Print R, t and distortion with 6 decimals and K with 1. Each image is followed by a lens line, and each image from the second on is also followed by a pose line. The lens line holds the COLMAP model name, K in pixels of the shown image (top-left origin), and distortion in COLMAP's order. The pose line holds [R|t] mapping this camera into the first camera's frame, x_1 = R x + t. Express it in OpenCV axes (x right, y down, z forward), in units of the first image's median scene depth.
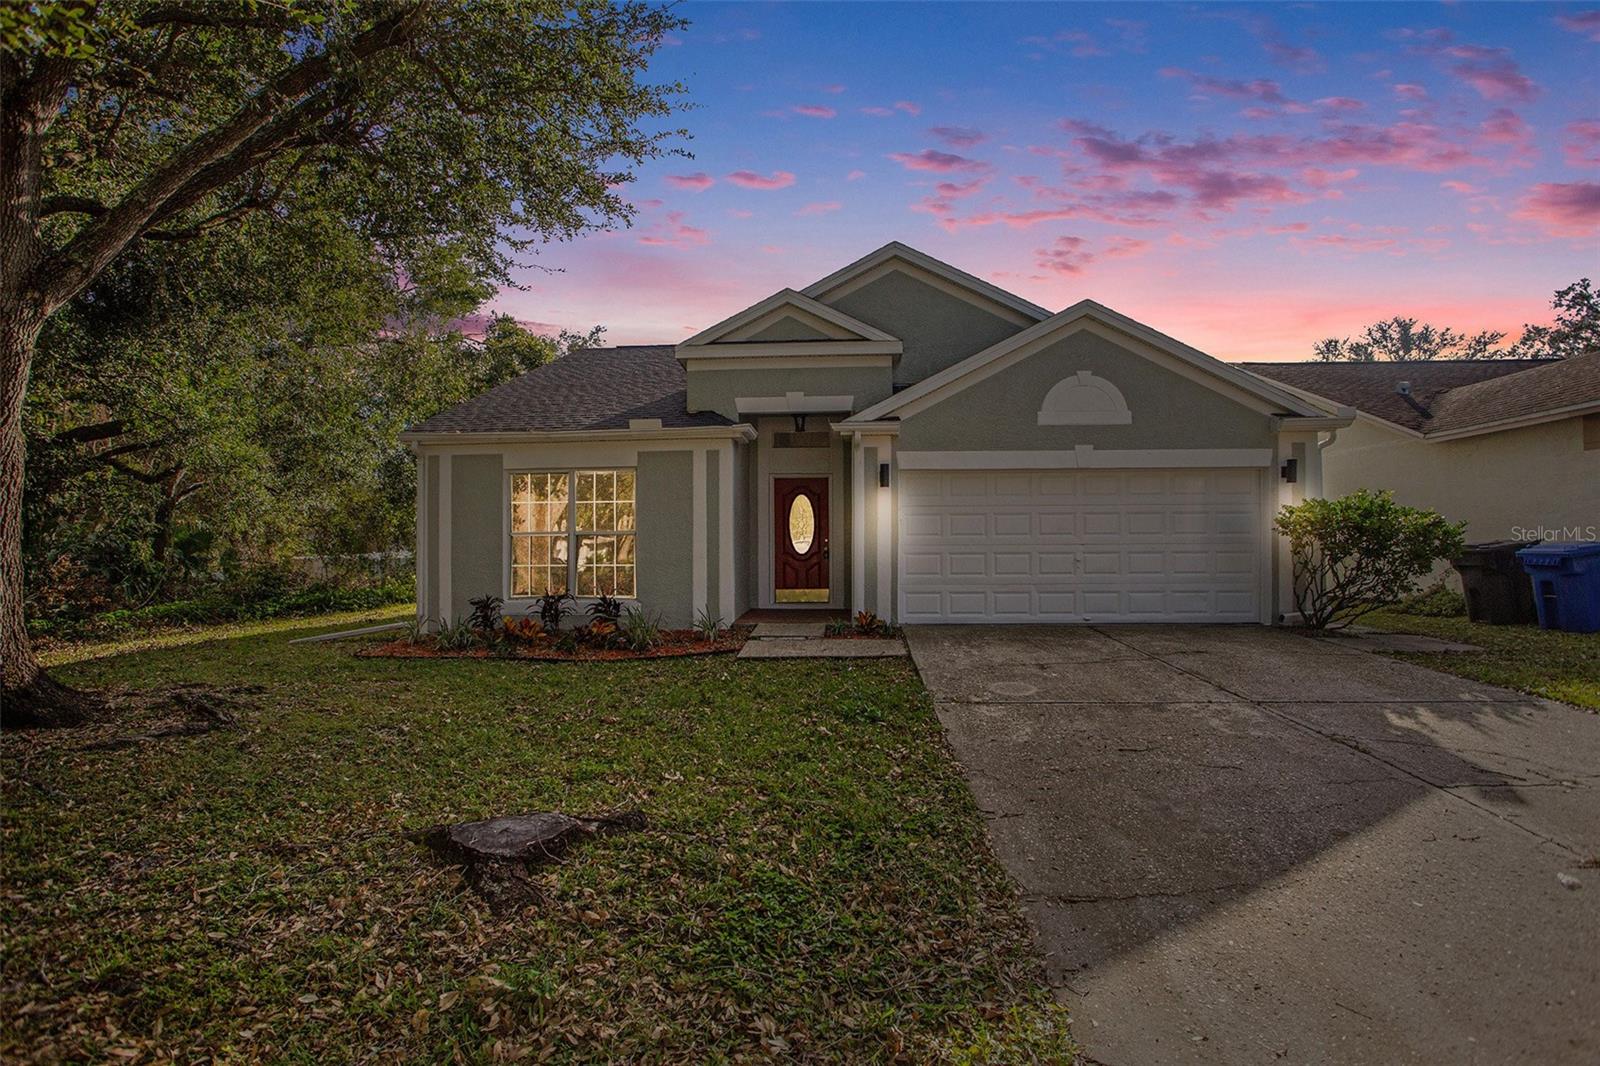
lens RADIAL K [[799.1, 0, 795.9], [0, 799.1, 533.9], [0, 0, 1]] dist [-0.091732, 0.042263]
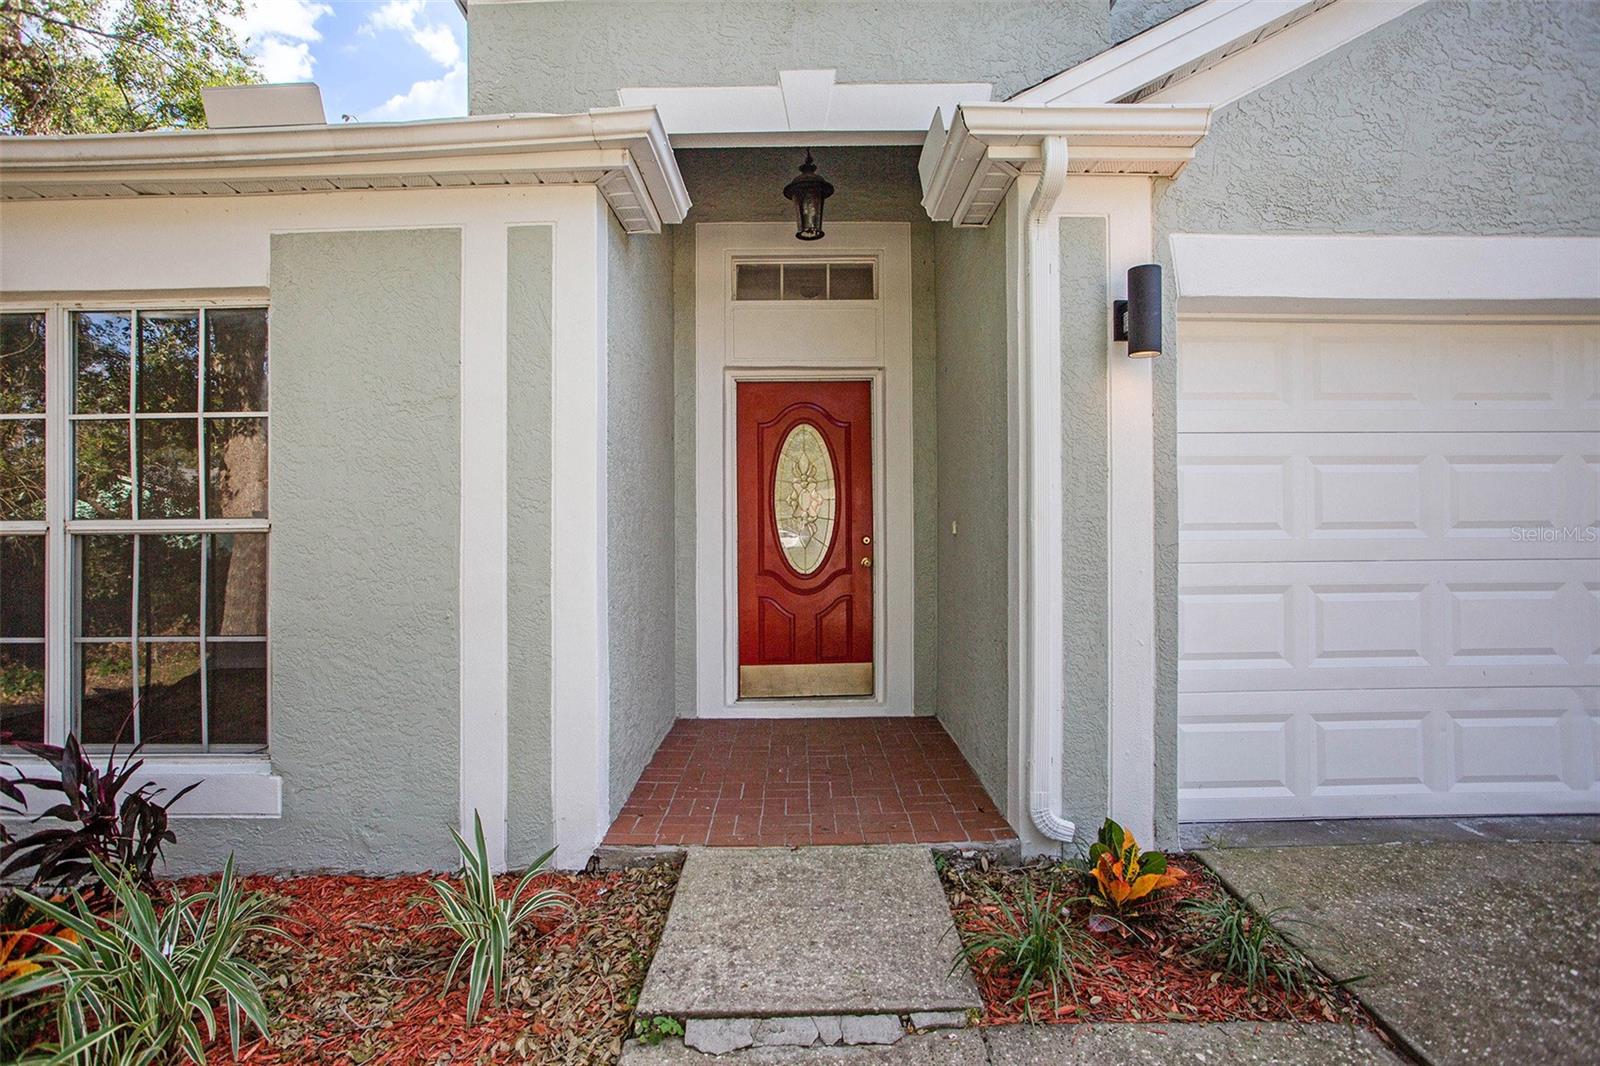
lens RADIAL K [[752.9, 0, 807.8], [0, 752.9, 531.3], [0, 0, 1]] dist [-0.022245, 0.032154]
pose [[0.996122, -0.004427, 0.087876, -0.029548], [0.004974, 0.999970, -0.006012, 0.005540], [-0.087847, 0.006426, 0.996113, 0.739249]]
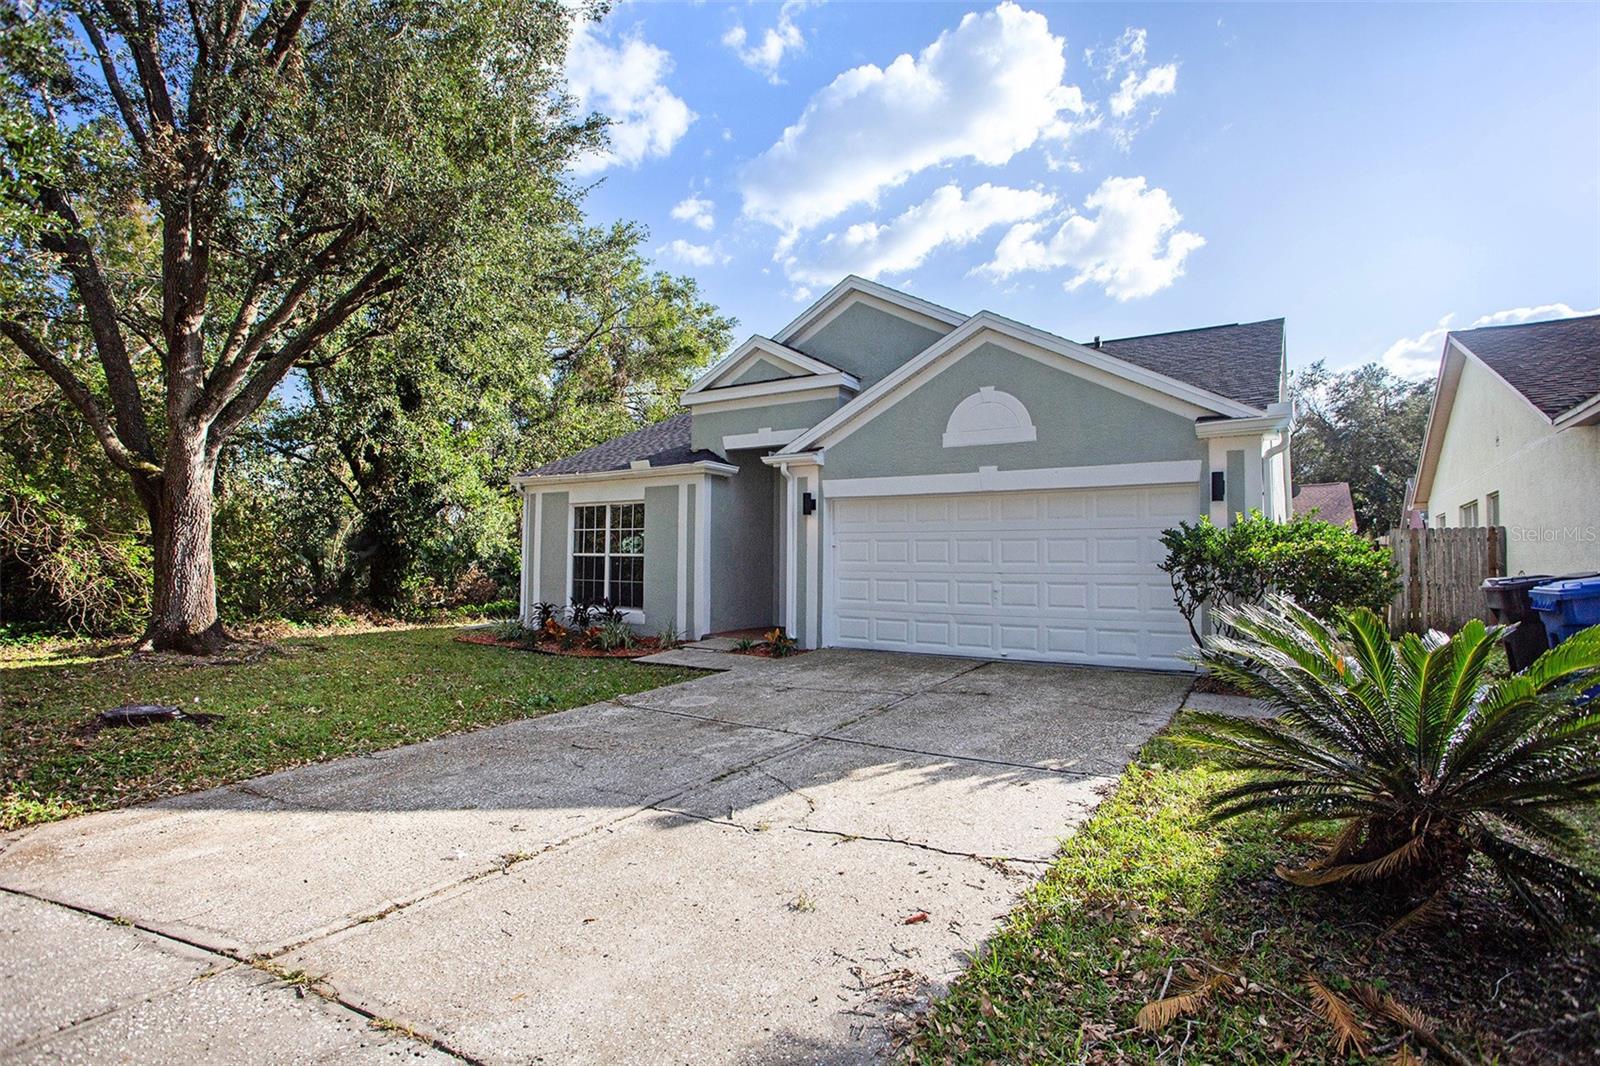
lens RADIAL K [[830.5, 0, 800.0], [0, 830.5, 533.0], [0, 0, 1]] dist [-0.070948, 0.000069]
pose [[0.868559, -0.003203, -0.495575, 0.636781], [-0.011696, 0.999568, -0.026959, -0.004790], [0.495447, 0.029212, 0.868147, 0.044714]]
